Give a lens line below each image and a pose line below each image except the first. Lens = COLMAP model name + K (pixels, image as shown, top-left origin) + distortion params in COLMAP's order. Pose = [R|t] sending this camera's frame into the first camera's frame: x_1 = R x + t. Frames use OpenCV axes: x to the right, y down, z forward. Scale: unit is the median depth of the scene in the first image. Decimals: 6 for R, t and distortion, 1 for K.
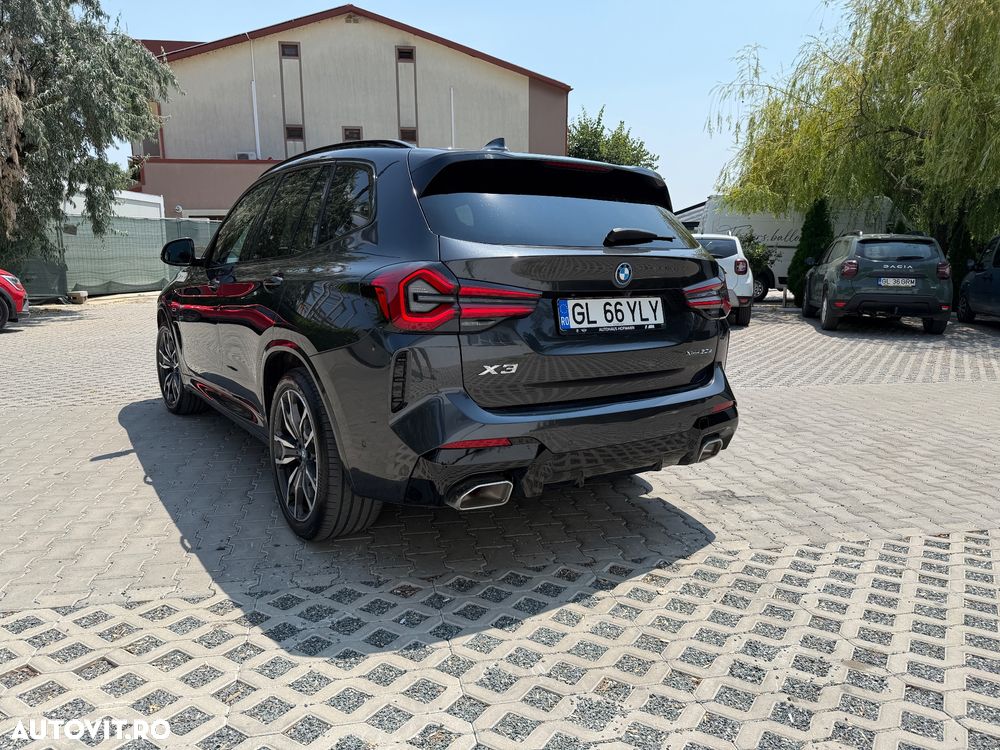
lens RADIAL K [[701.3, 0, 506.3], [0, 701.3, 374.4], [0, 0, 1]] dist [0.049007, -0.075559]
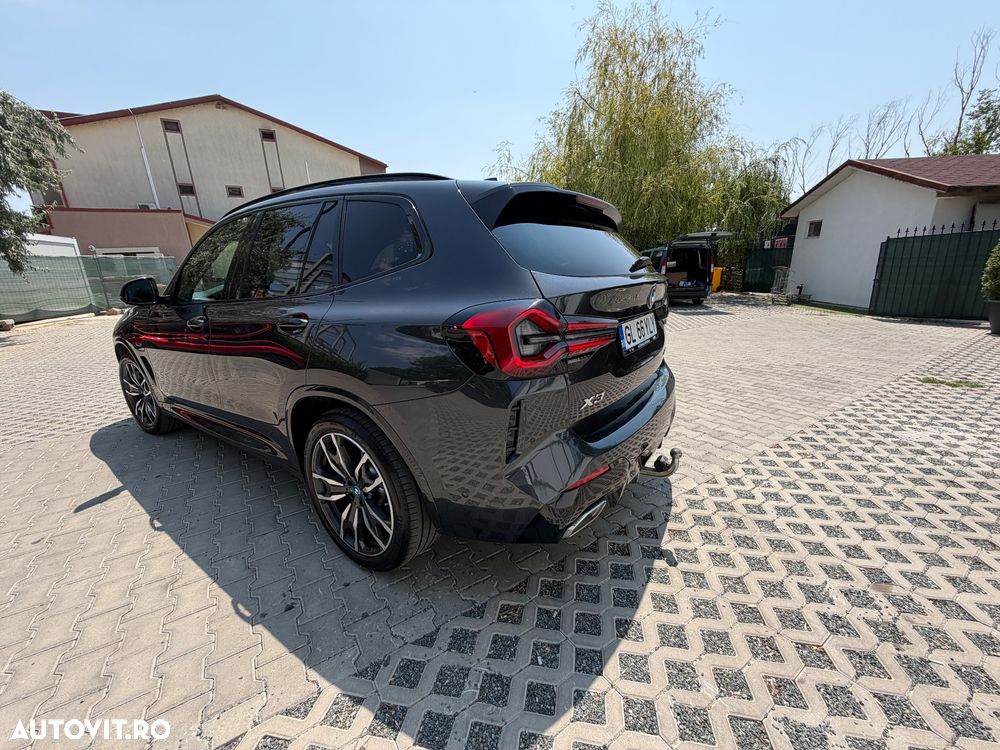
lens RADIAL K [[395.8, 0, 500.0], [0, 395.8, 375.0], [0, 0, 1]] dist [-0.001584, 0.000582]
pose [[0.935412, -0.126363, 0.330209, -0.182519], [0.095136, 0.989463, 0.109142, -0.066829], [-0.340521, -0.070678, 0.937577, 0.280253]]
